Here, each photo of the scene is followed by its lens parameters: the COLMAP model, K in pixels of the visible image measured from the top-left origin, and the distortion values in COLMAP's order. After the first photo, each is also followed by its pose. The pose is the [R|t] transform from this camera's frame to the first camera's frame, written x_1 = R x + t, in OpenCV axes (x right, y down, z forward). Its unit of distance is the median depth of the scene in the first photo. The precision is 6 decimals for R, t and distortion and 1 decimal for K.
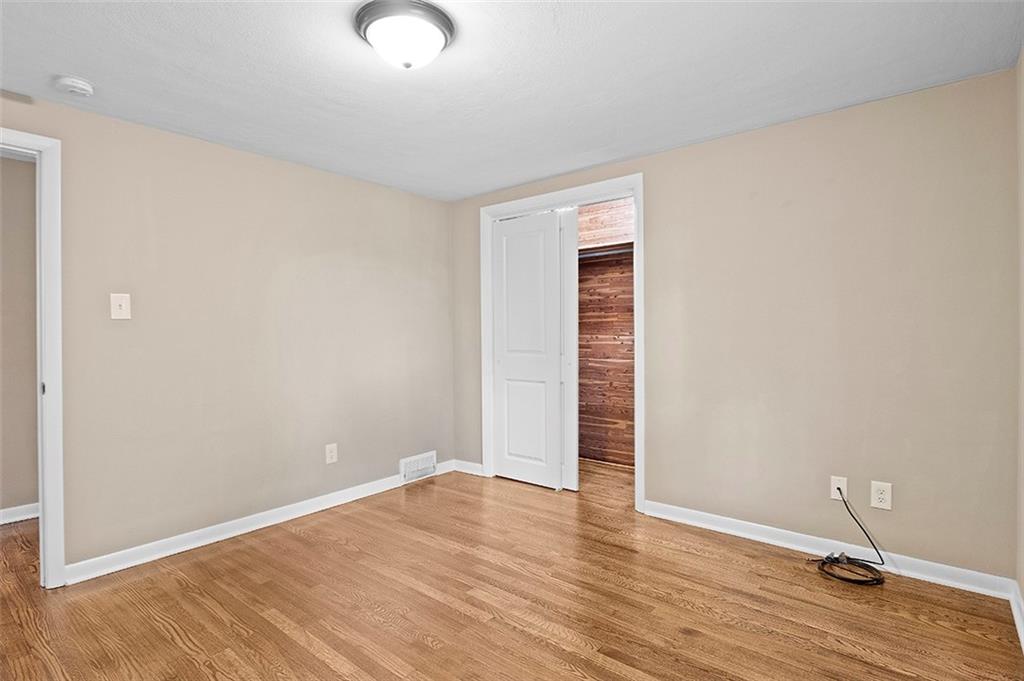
lens RADIAL K [[510.3, 0, 532.3], [0, 510.3, 339.8], [0, 0, 1]] dist [-0.006191, -0.001374]
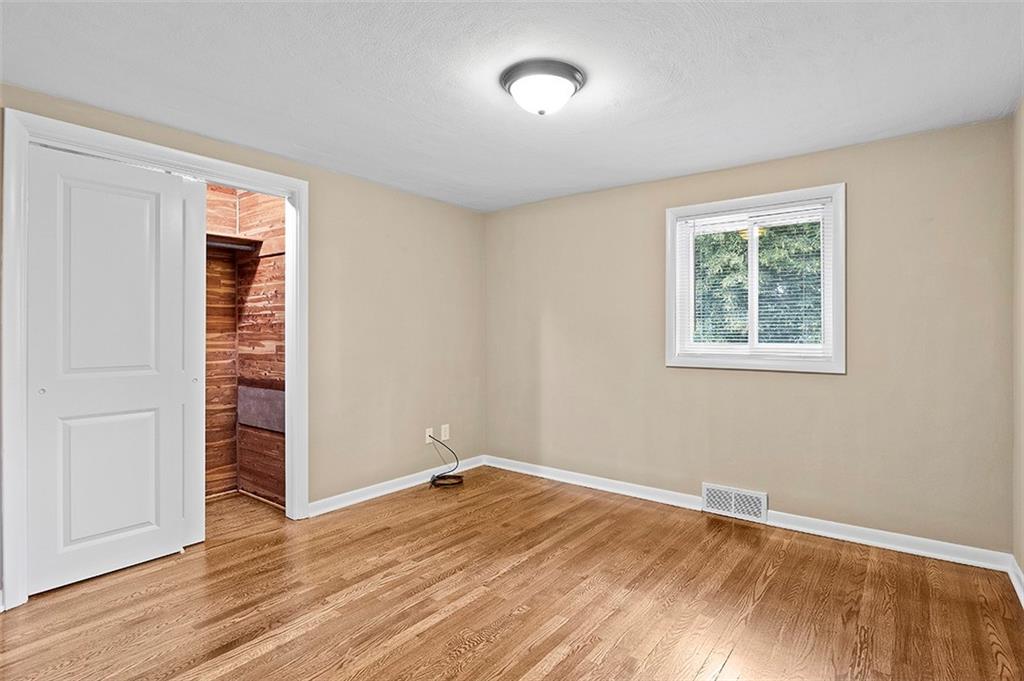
lens RADIAL K [[510.3, 0, 504.3], [0, 510.3, 323.8], [0, 0, 1]] dist [-0.006191, -0.001374]
pose [[0.004504, 0.023625, 0.999711, -0.961305], [0.017107, 0.999573, -0.023699, -0.013431], [-0.999844, 0.017208, 0.004098, 0.728513]]
